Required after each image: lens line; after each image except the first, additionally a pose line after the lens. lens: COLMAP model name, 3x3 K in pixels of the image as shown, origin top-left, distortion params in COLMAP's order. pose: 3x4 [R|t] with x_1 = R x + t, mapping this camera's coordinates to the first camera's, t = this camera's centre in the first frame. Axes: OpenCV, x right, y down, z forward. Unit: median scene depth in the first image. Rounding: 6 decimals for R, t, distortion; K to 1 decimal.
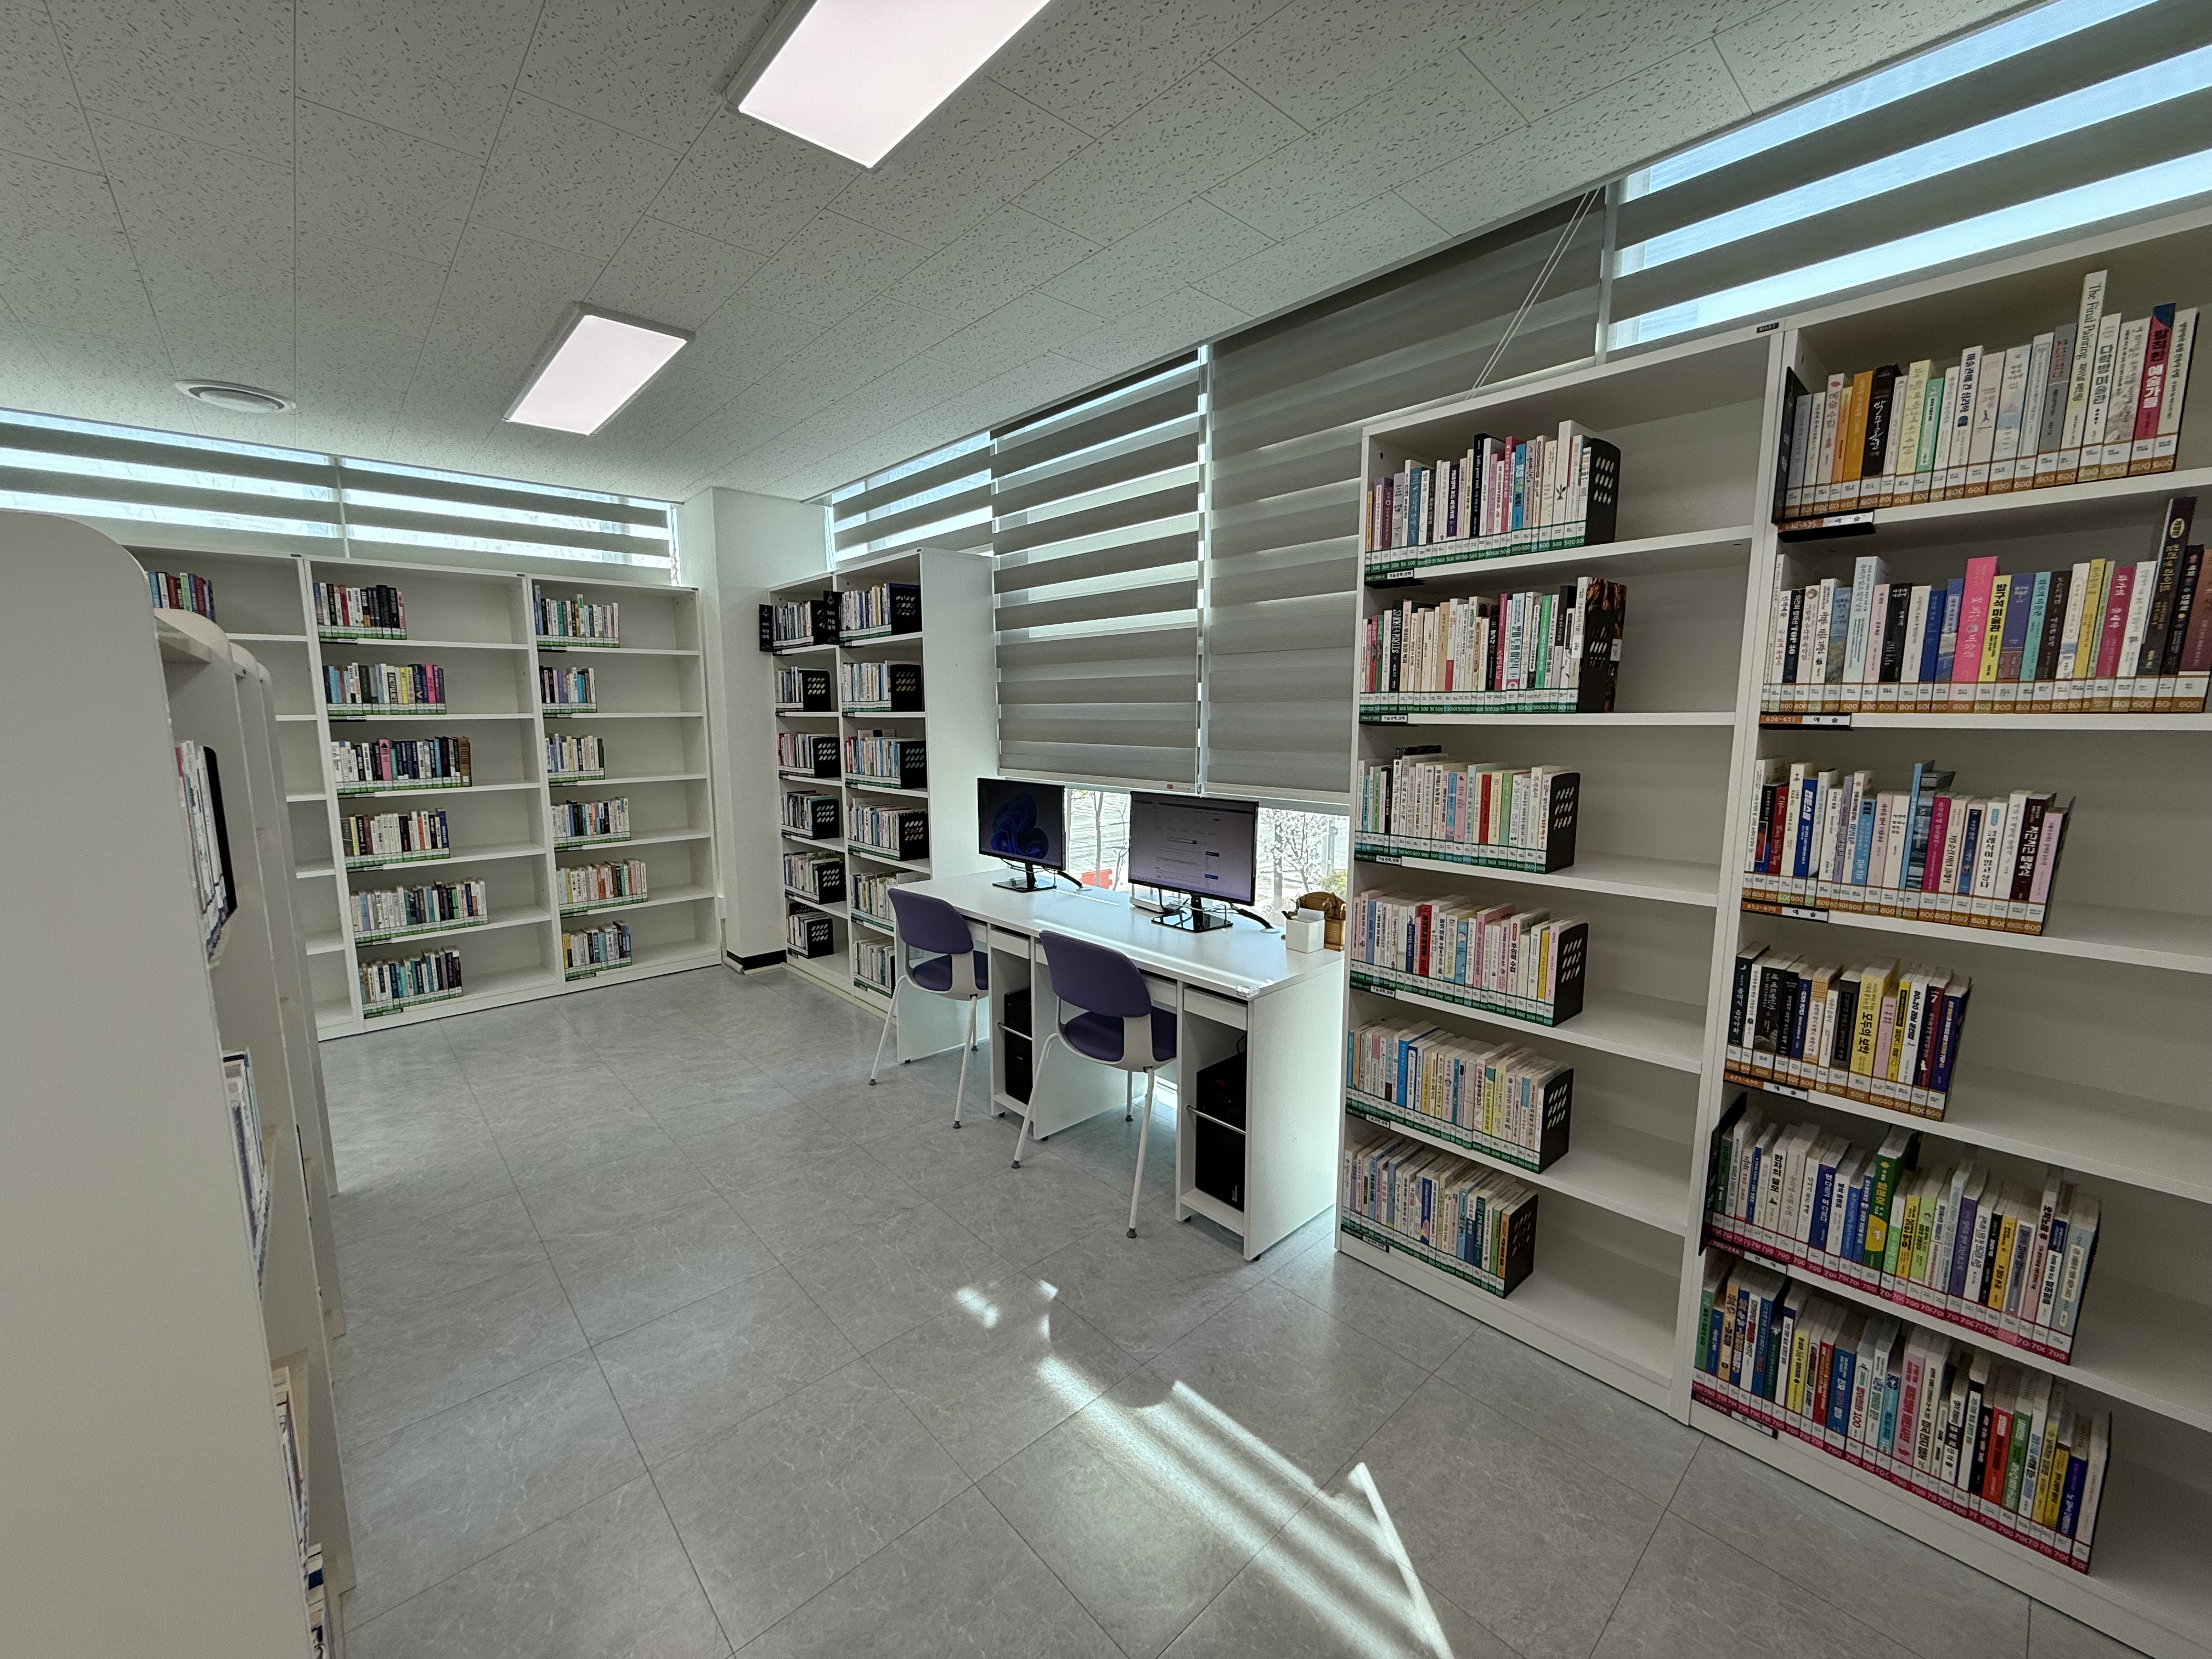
lens RADIAL K [[882.8, 0, 1105.3], [0, 882.8, 835.8], [0, 0, 1]] dist [-0.000979, 0.000244]
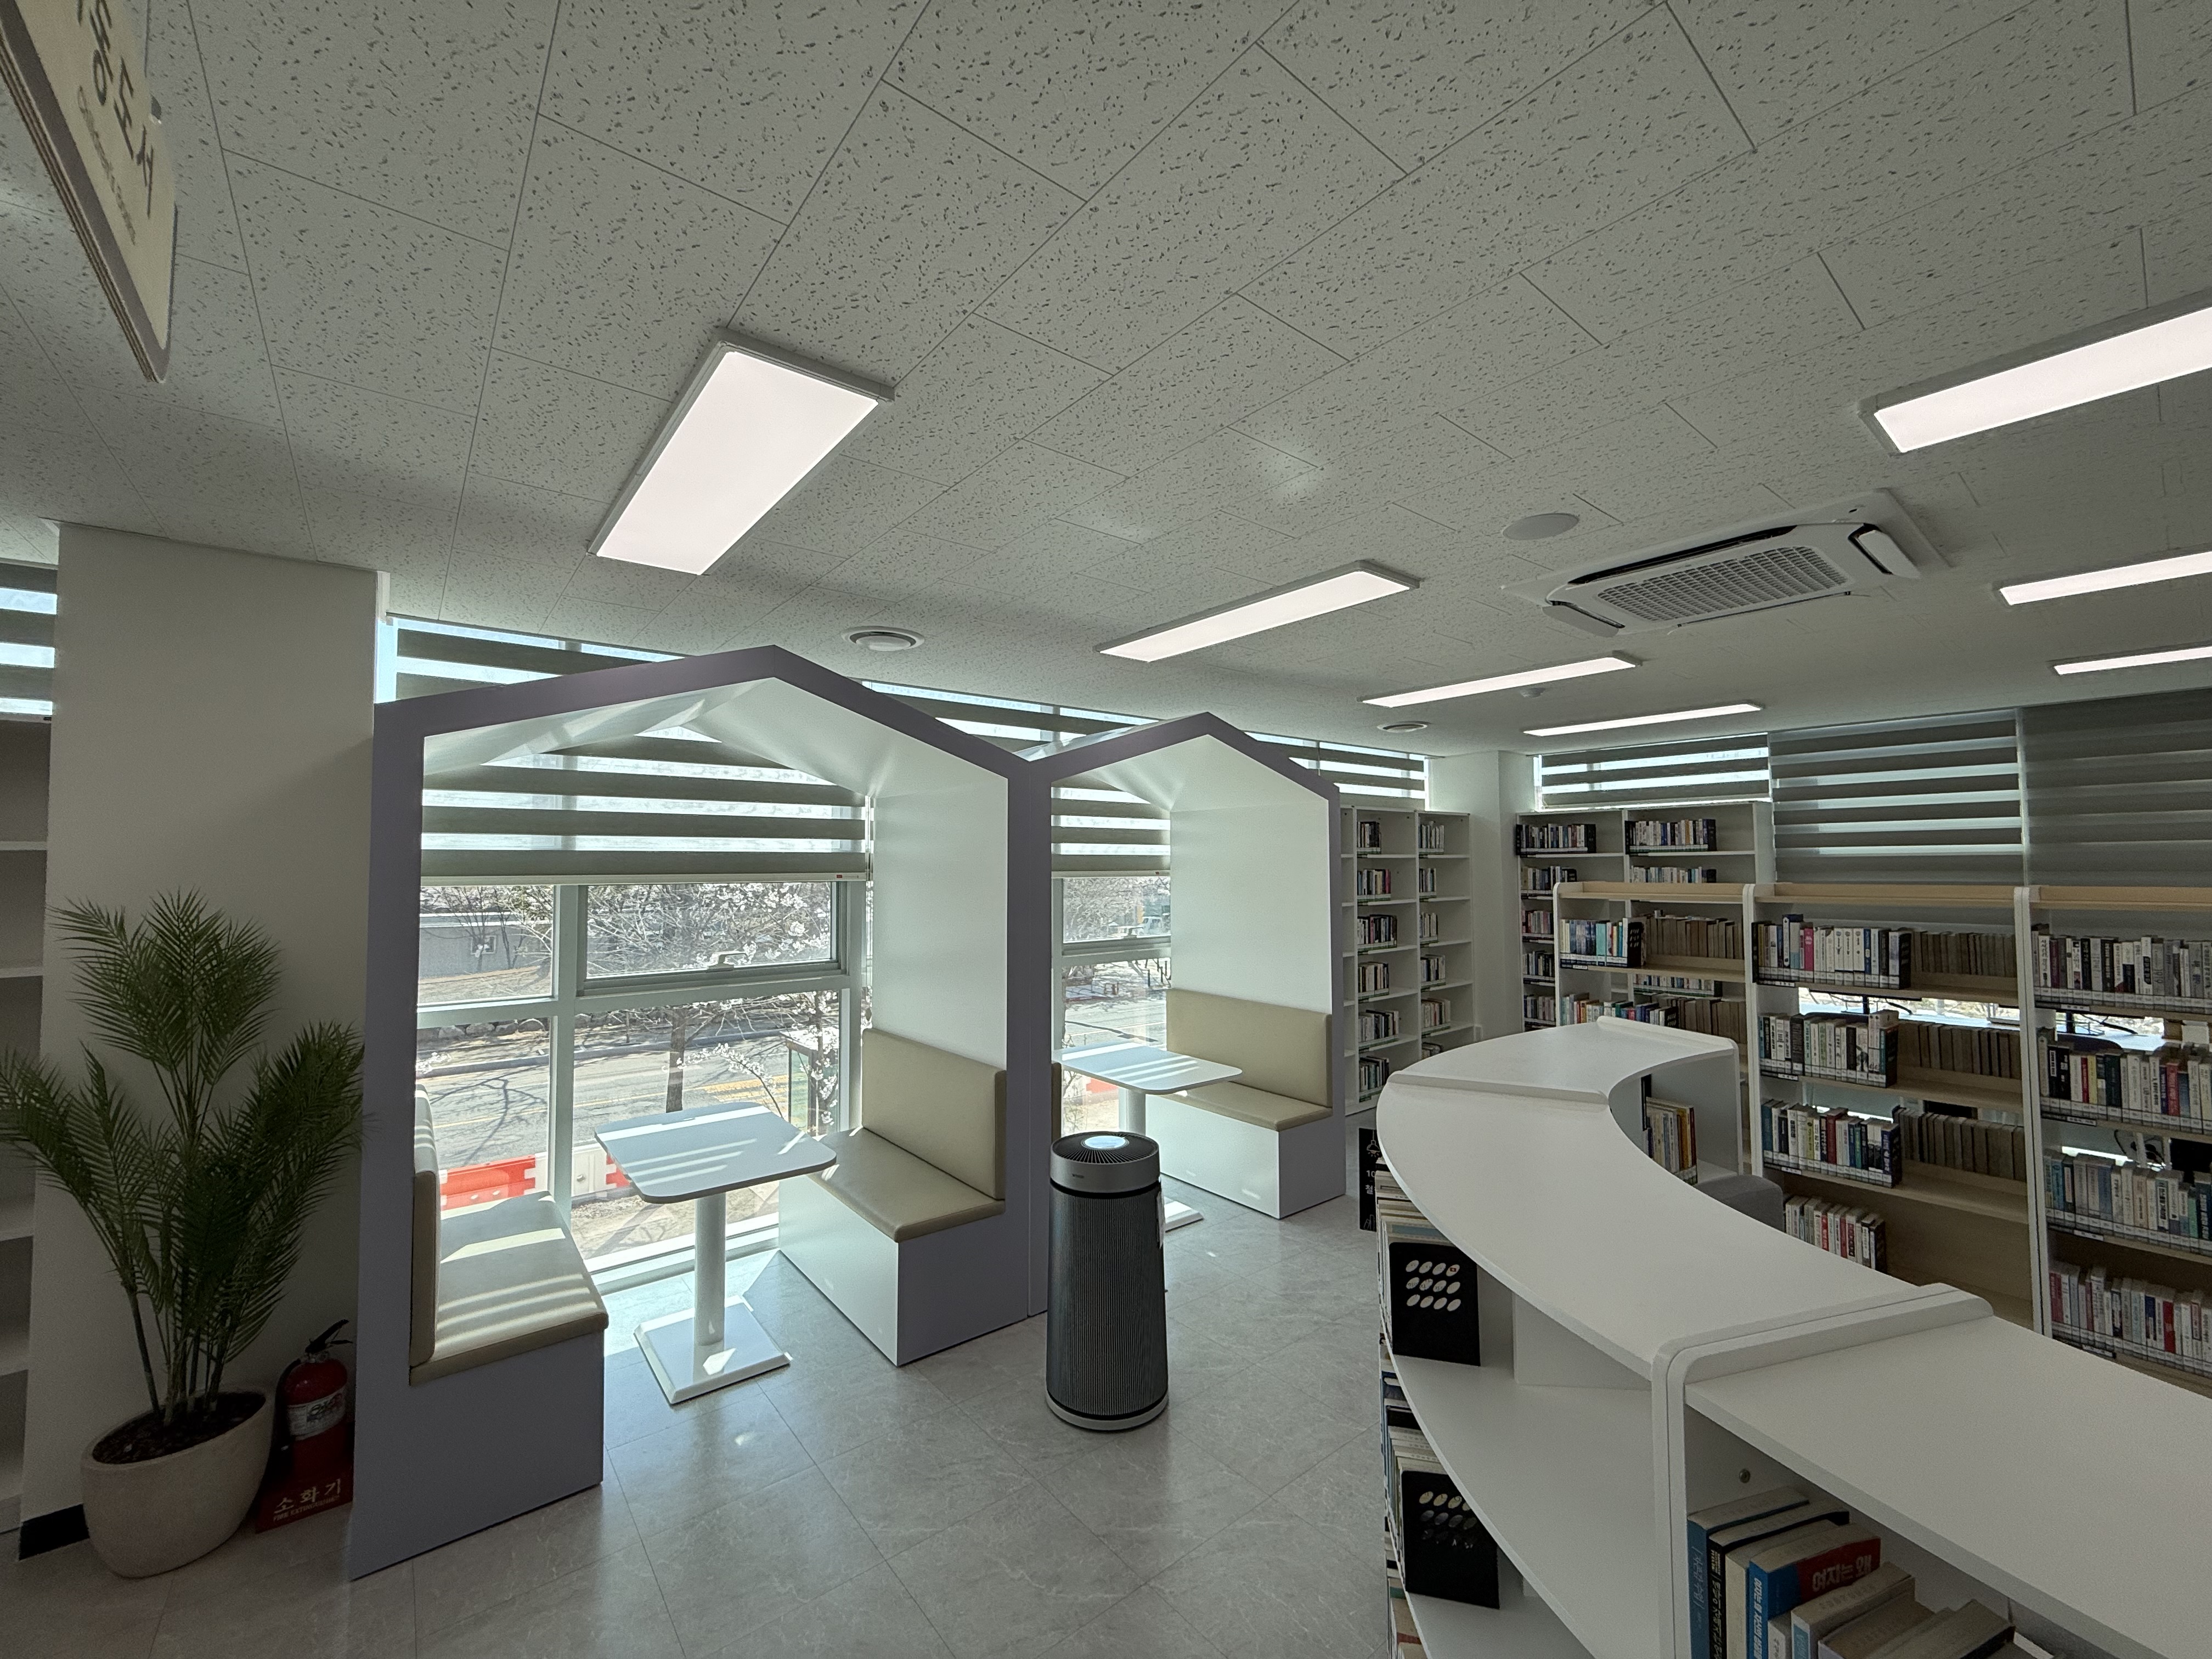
lens RADIAL K [[882.8, 0, 1106.9], [0, 882.8, 829.9], [0, 0, 1]] dist [-0.000979, 0.000244]
pose [[0.998713, -0.006312, -0.050328, -1.136477], [-0.002982, 0.983204, -0.182484, 0.024201], [0.050635, 0.182399, 0.981920, -0.561072]]
